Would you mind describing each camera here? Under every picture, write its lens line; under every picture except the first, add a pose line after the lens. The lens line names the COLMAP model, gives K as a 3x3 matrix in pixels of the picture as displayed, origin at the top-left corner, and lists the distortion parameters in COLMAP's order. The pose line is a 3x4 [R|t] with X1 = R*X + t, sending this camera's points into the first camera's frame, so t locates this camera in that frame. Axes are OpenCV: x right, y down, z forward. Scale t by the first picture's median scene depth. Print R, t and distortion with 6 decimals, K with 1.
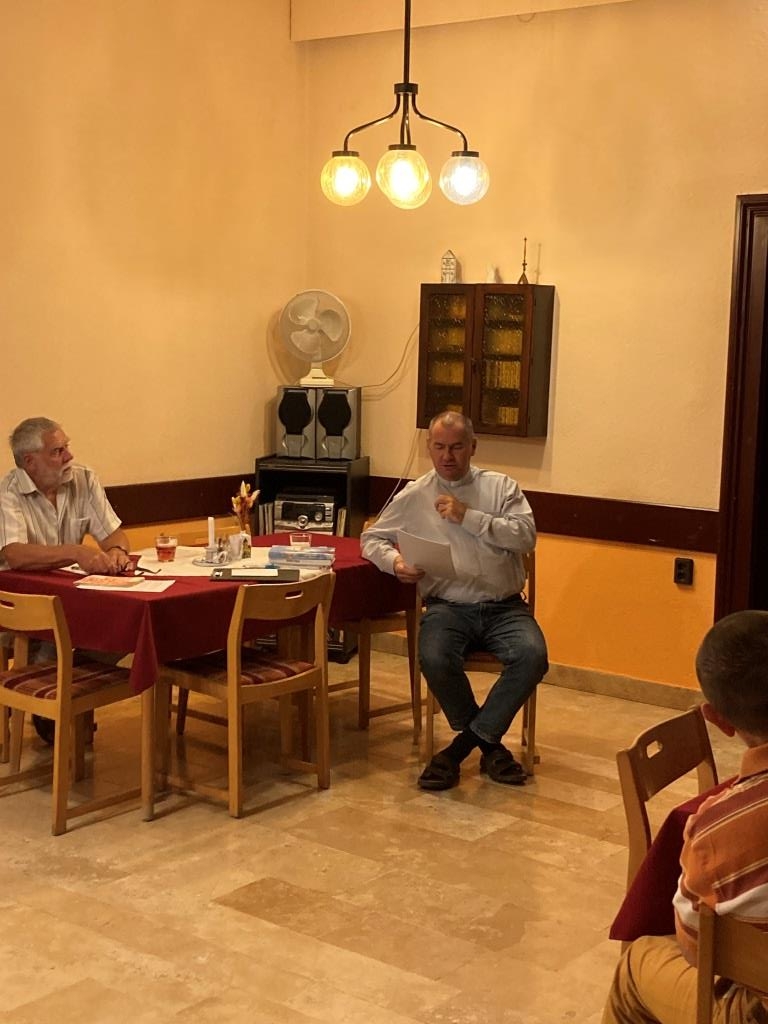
lens RADIAL K [[1493.6, 0, 384.0], [0, 1493.6, 512.0], [0, 0, 1]] dist [0.061621, -0.024166]
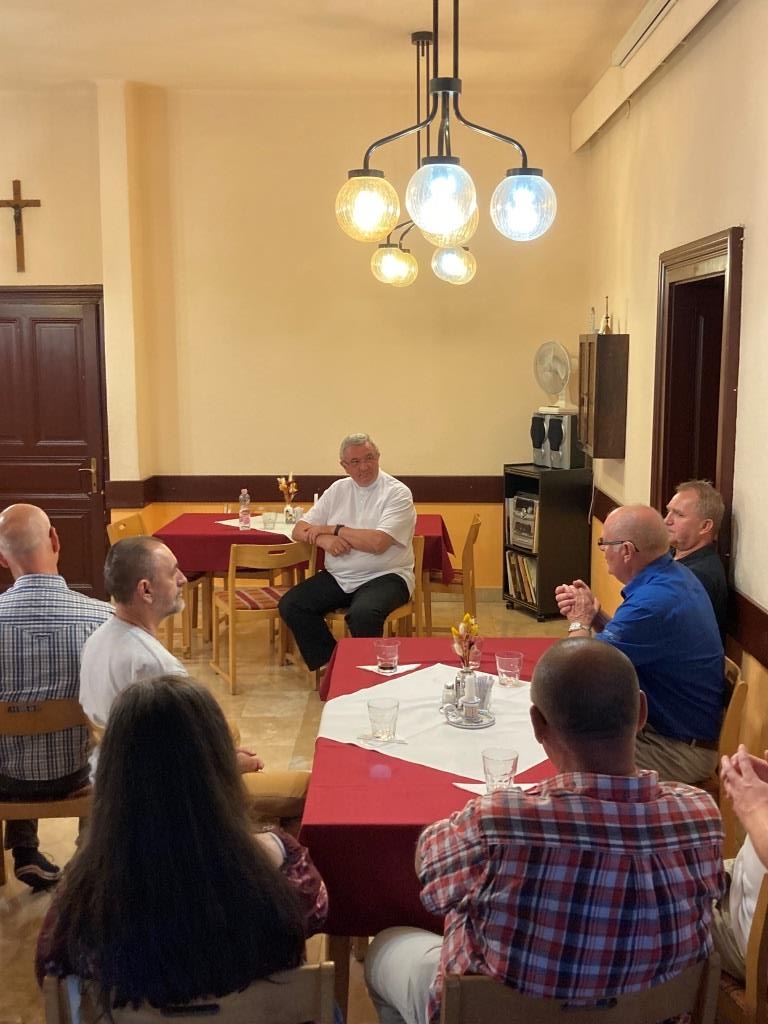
lens RADIAL K [[1144.5, 0, 384.0], [0, 1144.5, 512.0], [0, 0, 1]] dist [0.013962, -0.000972]
pose [[0.605299, 0.091089, -0.790769, 0.834033], [-0.081177, 0.995315, 0.052514, -0.046175], [0.791848, 0.032406, 0.609858, 0.321864]]
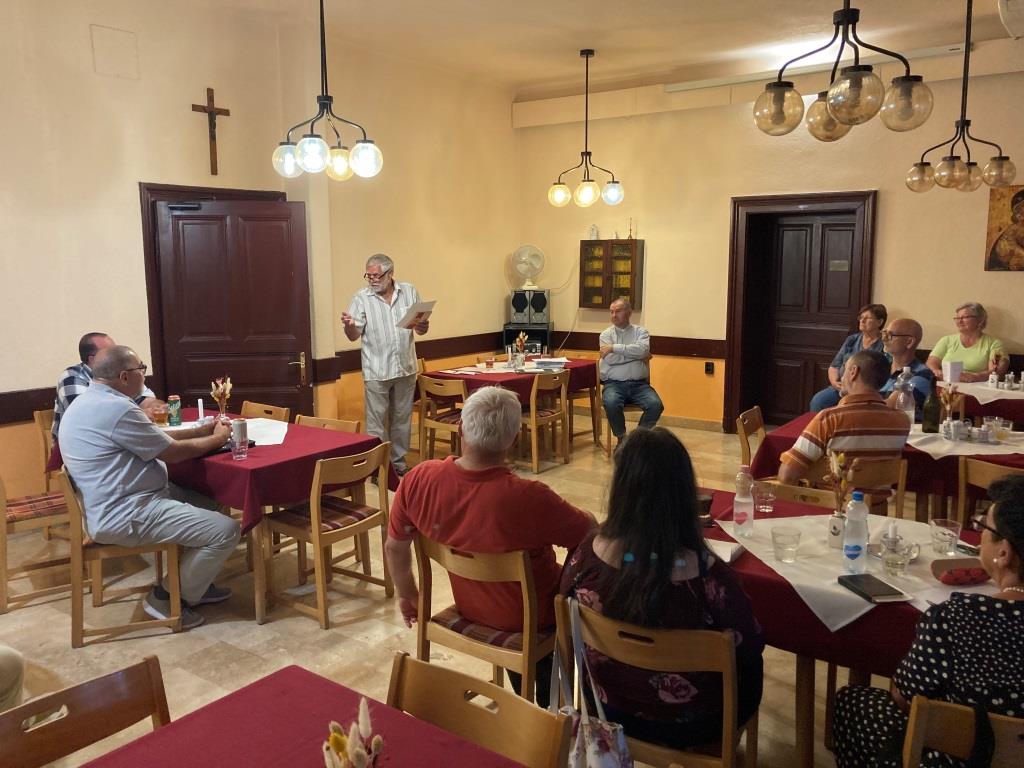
lens RADIAL K [[837.7, 0, 485.9], [0, 837.7, 388.8], [0, 0, 1]] dist [-0.006727, -0.016395]
pose [[0.999386, -0.032033, 0.014187, -0.158355], [0.031607, 0.999070, 0.029337, 0.025364], [-0.015114, -0.028870, 0.999469, -0.246748]]
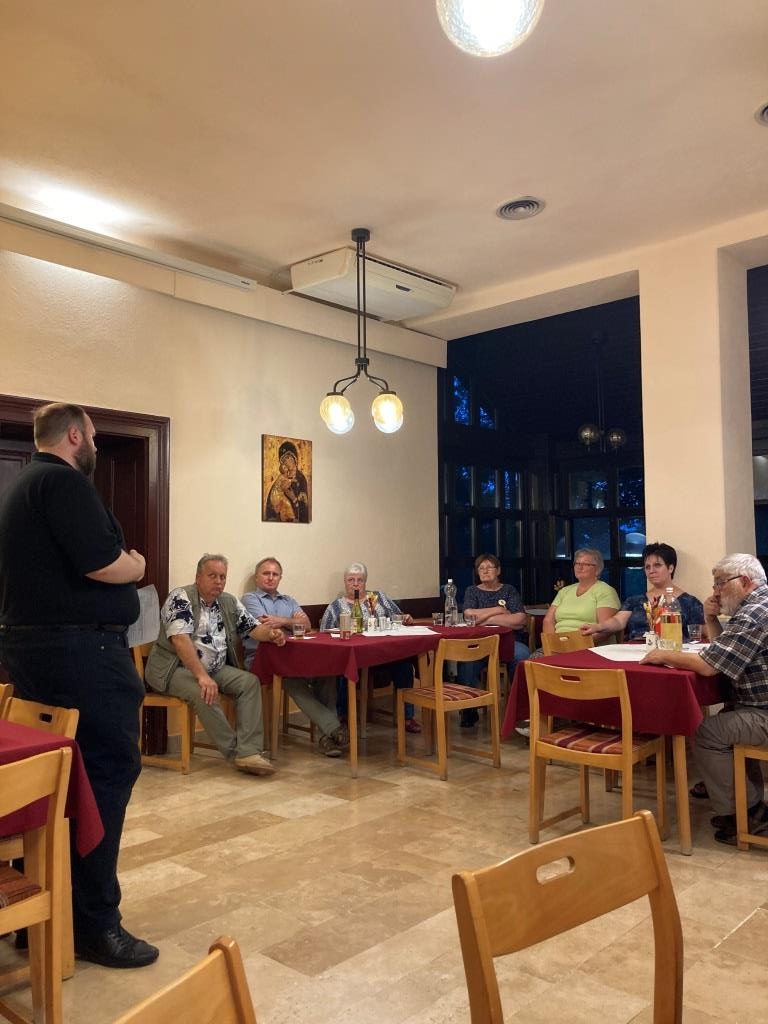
lens RADIAL K [[841.8, 0, 384.0], [0, 841.8, 512.0], [0, 0, 1]] dist [0.061213, 0.004106]
pose [[0.081092, 0.036133, 0.996051, -0.508416], [0.130778, 0.990317, -0.046572, -0.019366], [-0.988090, 0.134038, 0.075581, 0.609108]]
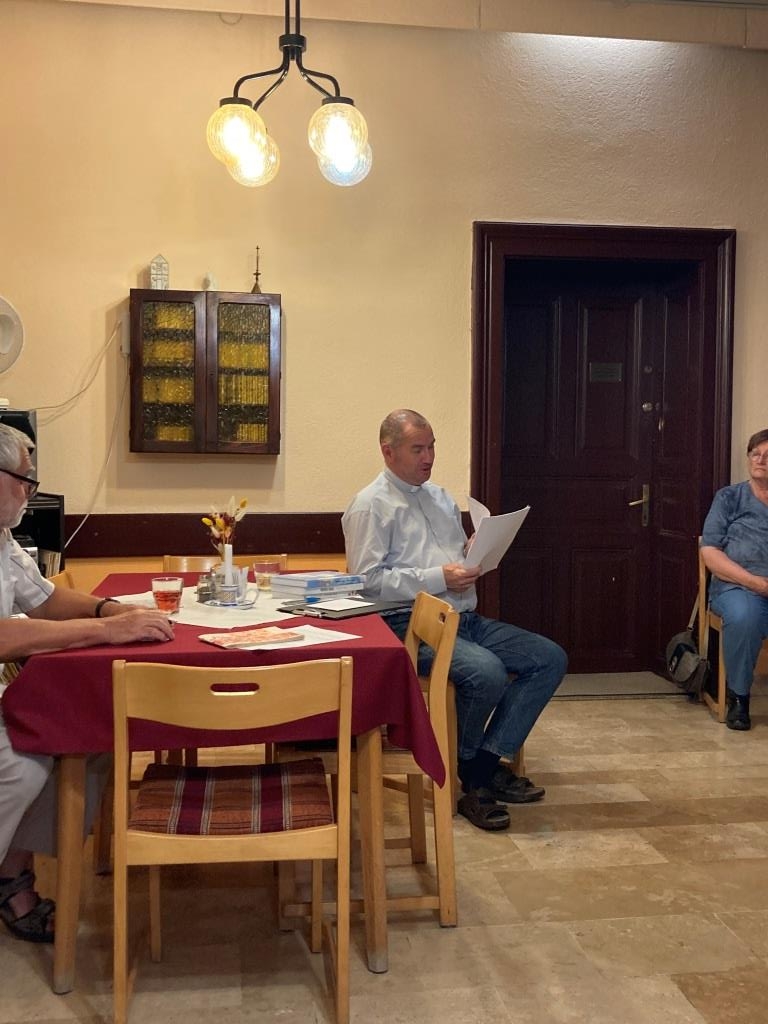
lens RADIAL K [[1122.5, 0, 403.9], [0, 1122.5, 520.3], [0, 0, 1]] dist [-0.019938, -0.017930]
pose [[0.683915, -0.066740, 0.726503, -0.416443], [0.099716, 0.995013, -0.002464, 0.001627], [-0.722715, 0.074129, 0.687159, 0.510530]]
